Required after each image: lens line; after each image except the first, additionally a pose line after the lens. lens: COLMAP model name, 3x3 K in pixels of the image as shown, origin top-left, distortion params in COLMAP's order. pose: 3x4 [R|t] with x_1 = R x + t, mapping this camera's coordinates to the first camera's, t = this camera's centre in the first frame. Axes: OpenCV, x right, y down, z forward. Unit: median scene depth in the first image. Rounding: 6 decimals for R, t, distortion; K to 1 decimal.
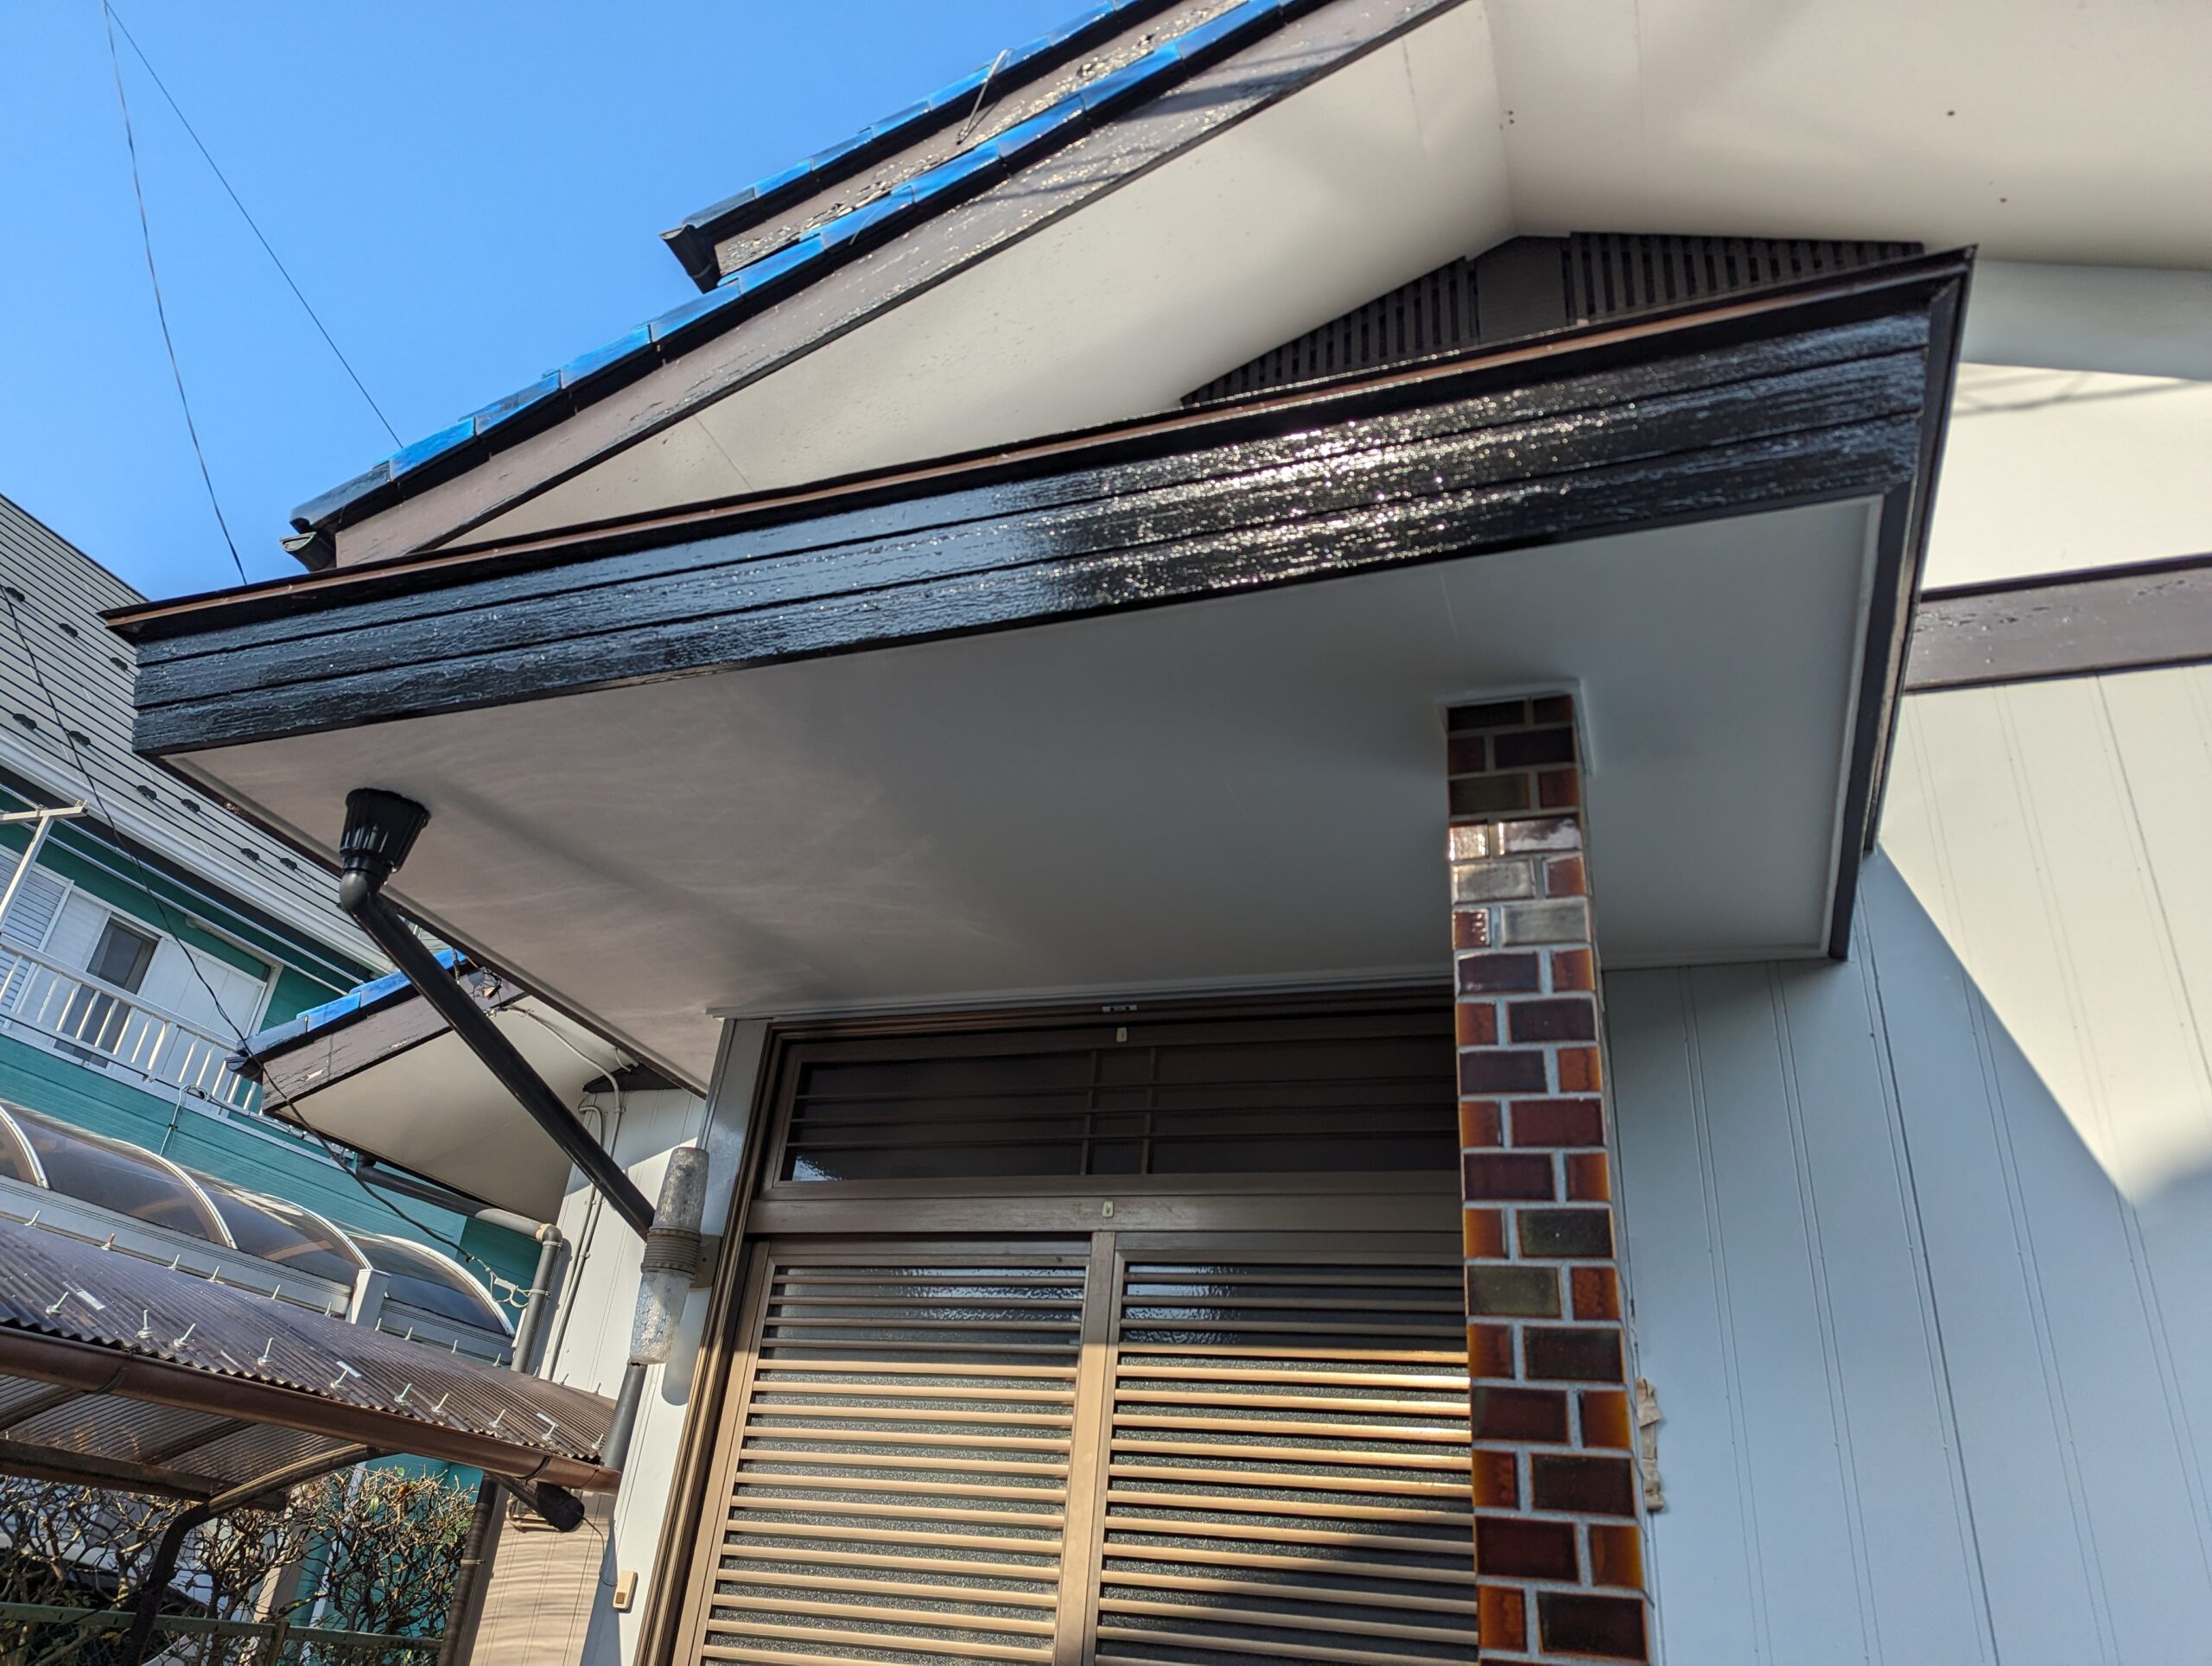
lens RADIAL K [[1565.0, 0, 1112.2], [0, 1565.0, 816.9], [0, 0, 1]] dist [0.048881, -0.025919]
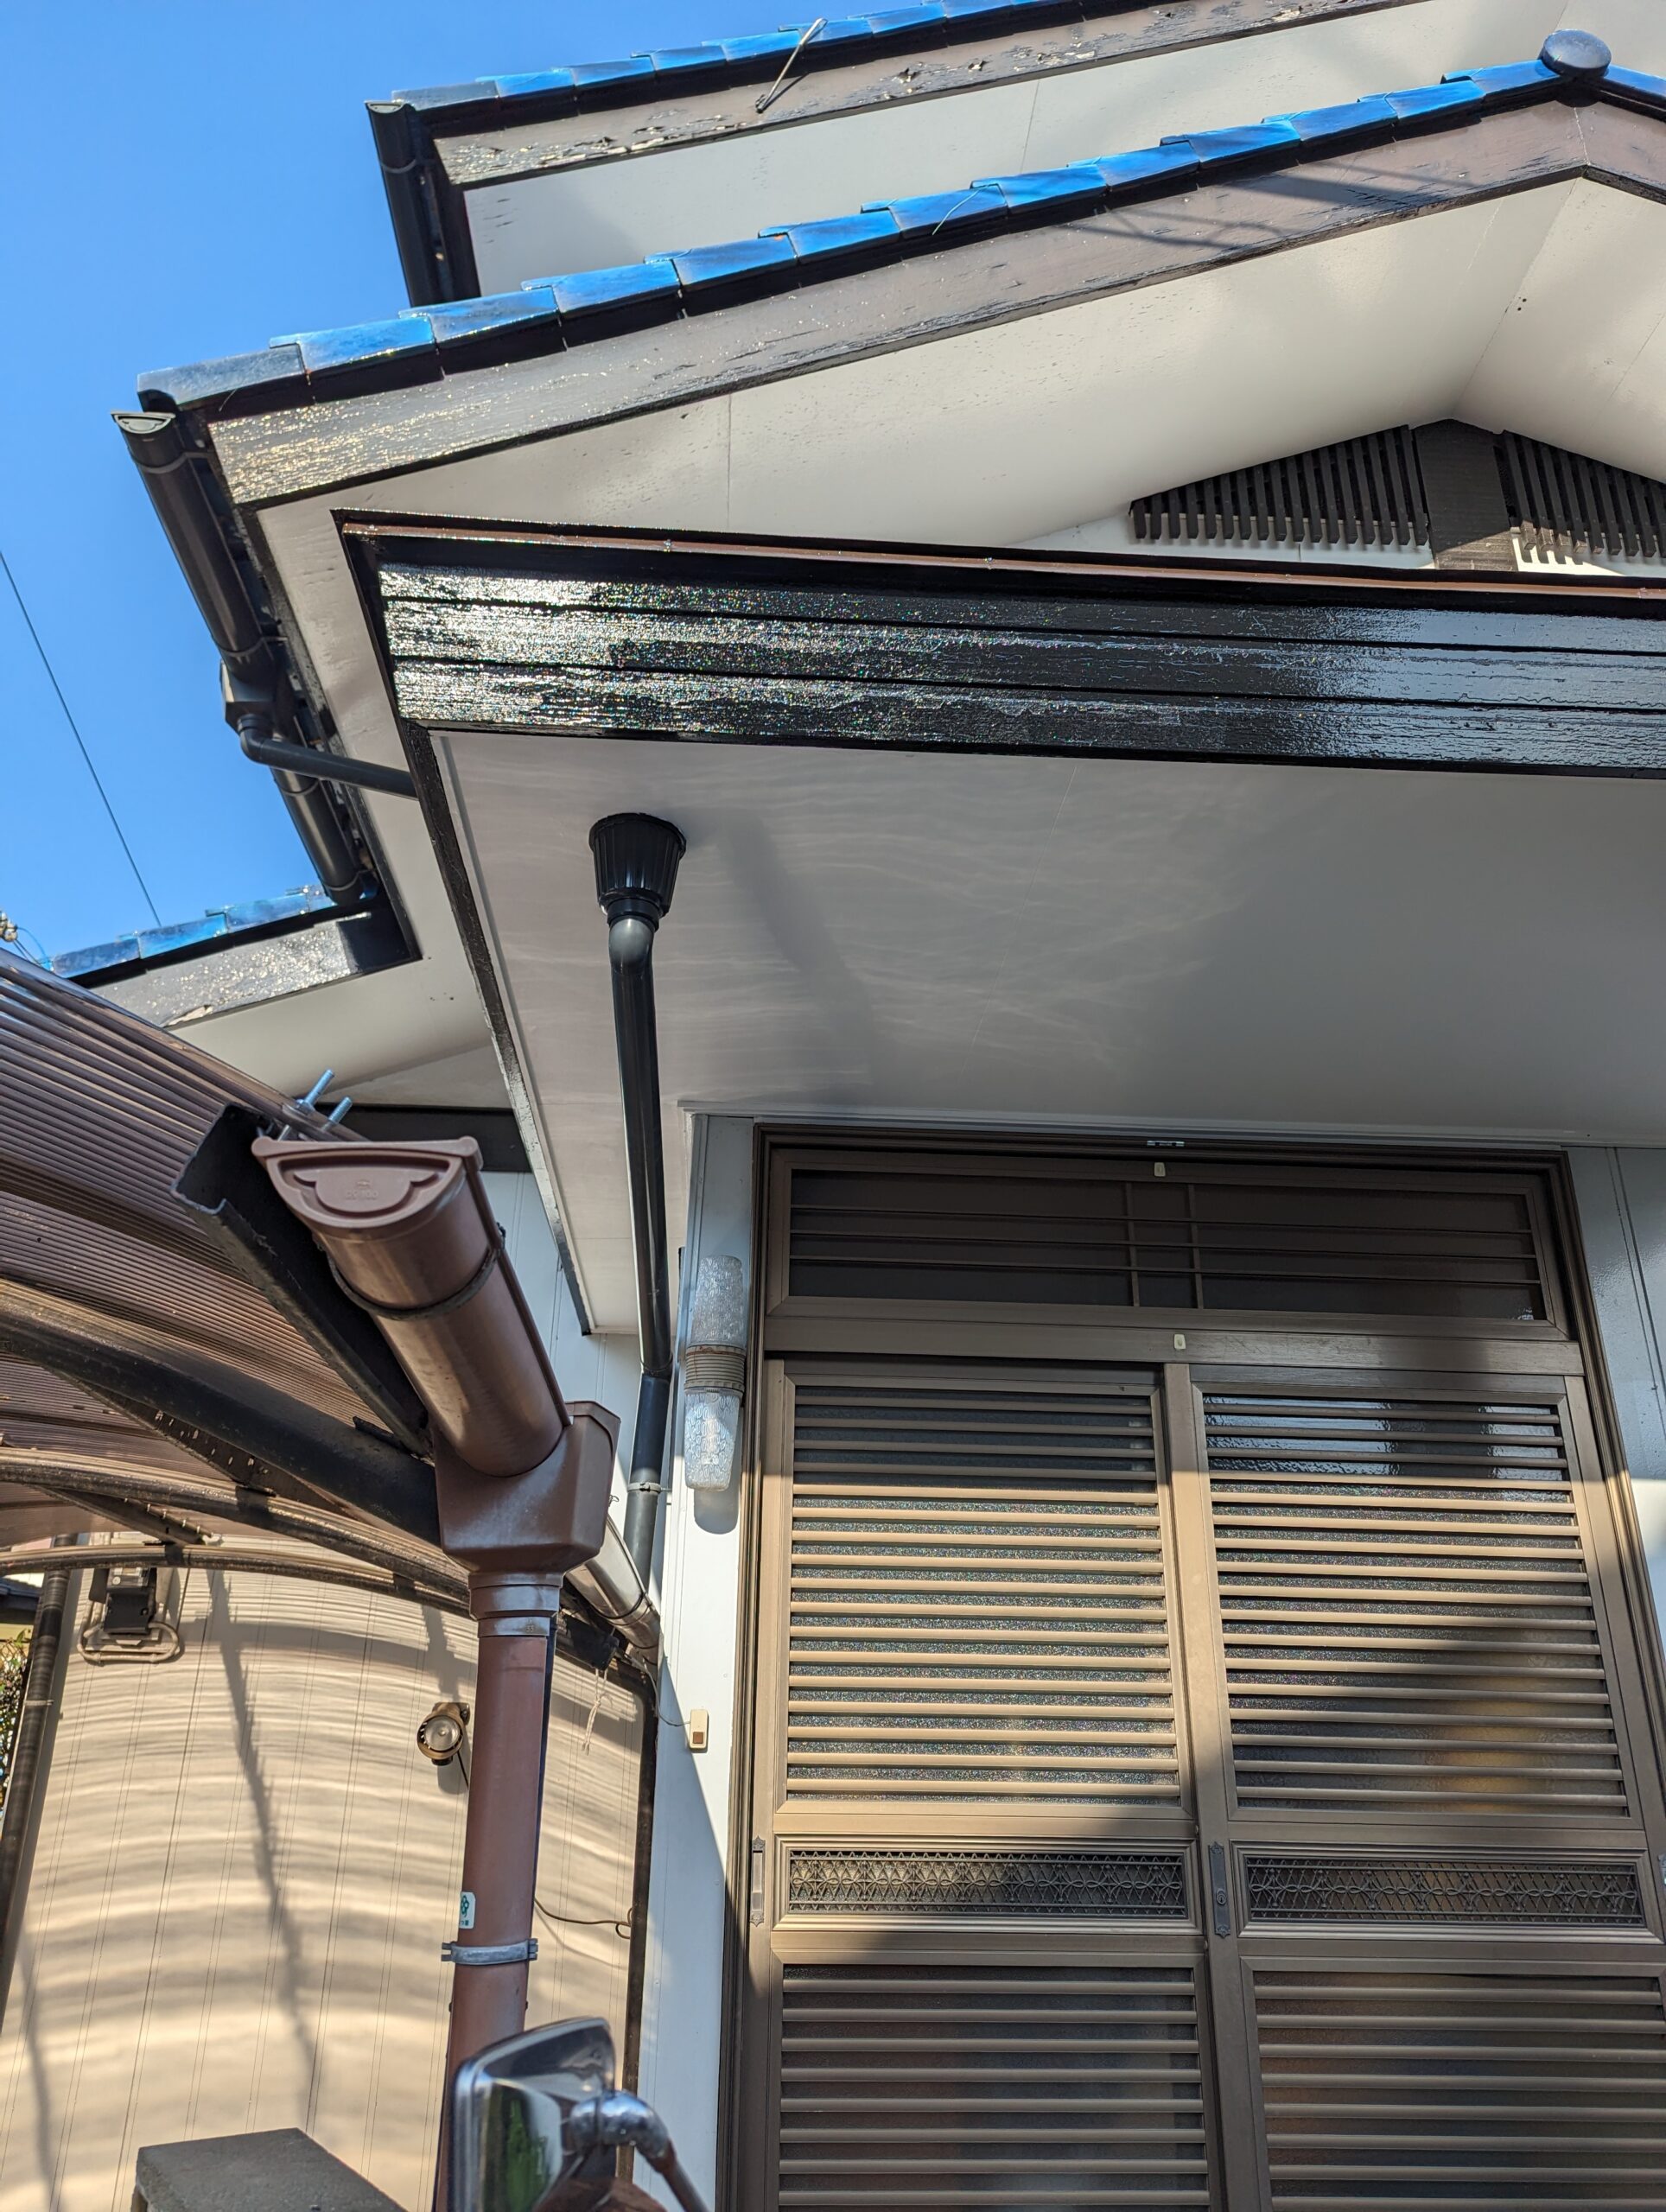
lens RADIAL K [[1565.0, 0, 859.3], [0, 1565.0, 1132.8], [0, 0, 1]] dist [0.048881, -0.025919]
pose [[0.913928, 0.079934, 0.397928, -0.575974], [-0.132613, 0.985416, 0.106630, 0.036282], [-0.383601, -0.150223, 0.911199, 0.173371]]
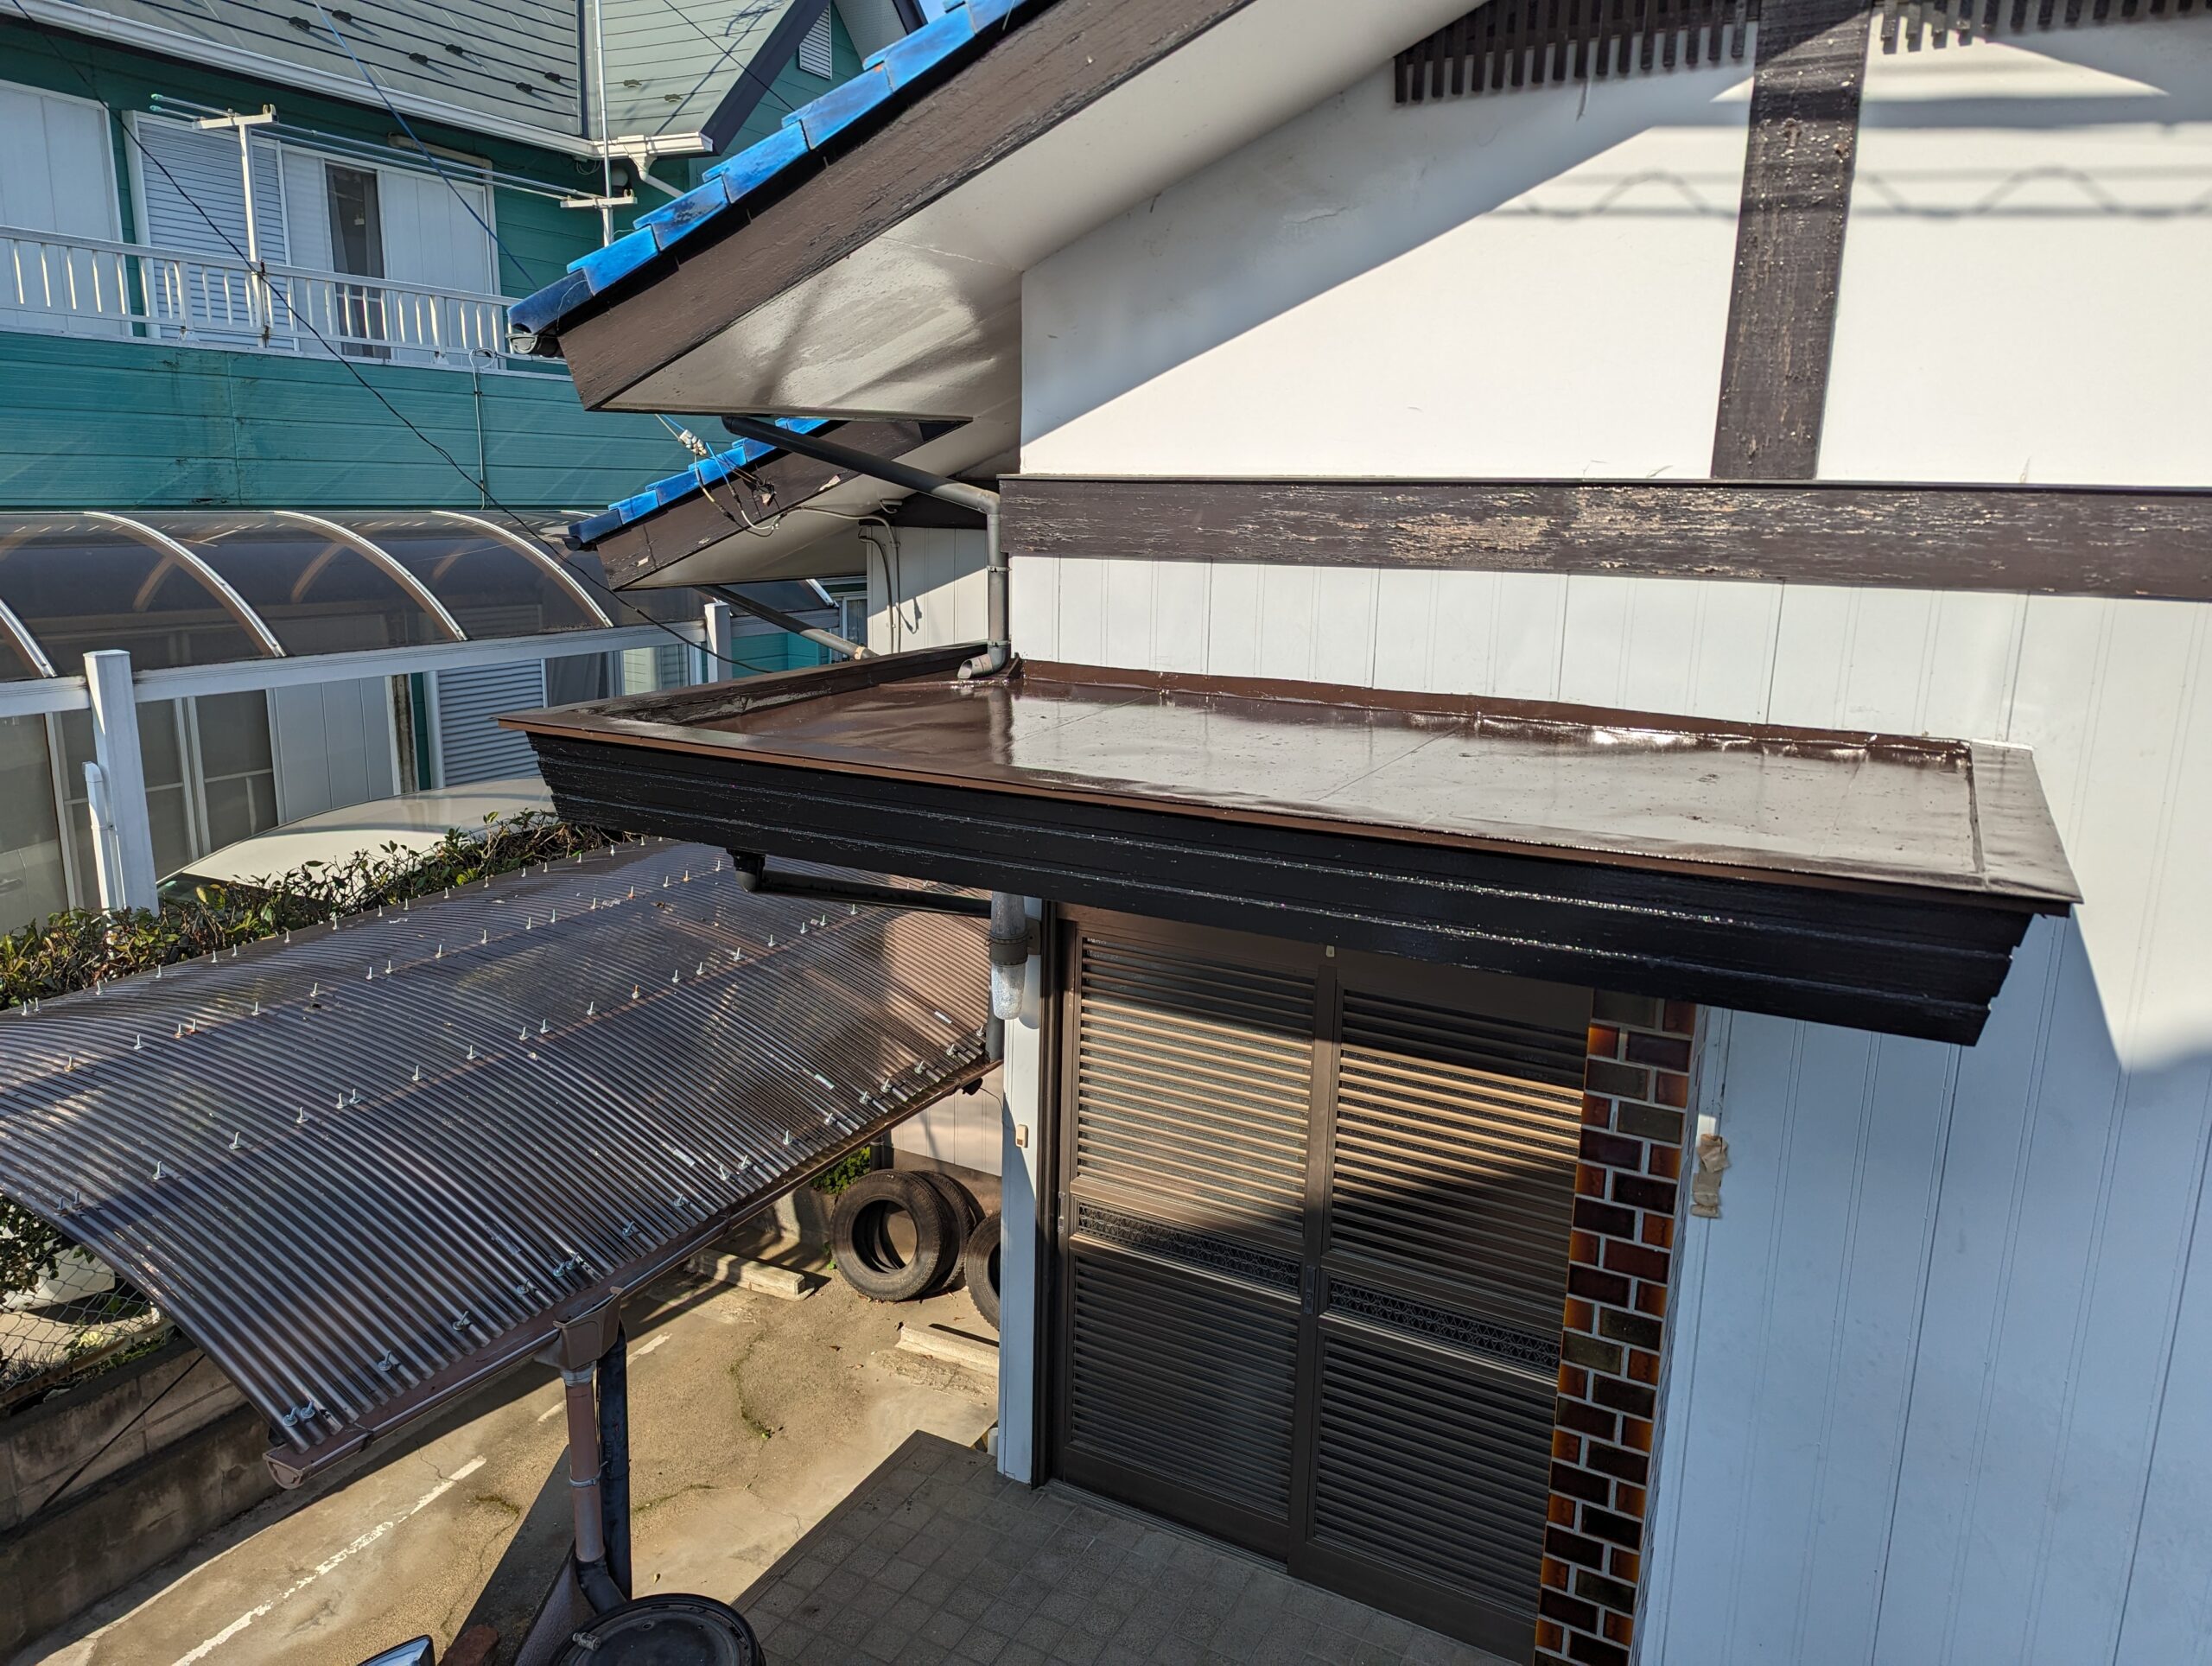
lens RADIAL K [[1565.0, 0, 1106.2], [0, 1565.0, 853.6], [0, 0, 1]] dist [0.048881, -0.025919]
pose [[0.986930, -0.020155, -0.159886, 0.021729], [0.122222, 0.740251, 0.661128, -0.670998], [0.105031, -0.672029, 0.733039, 0.073758]]
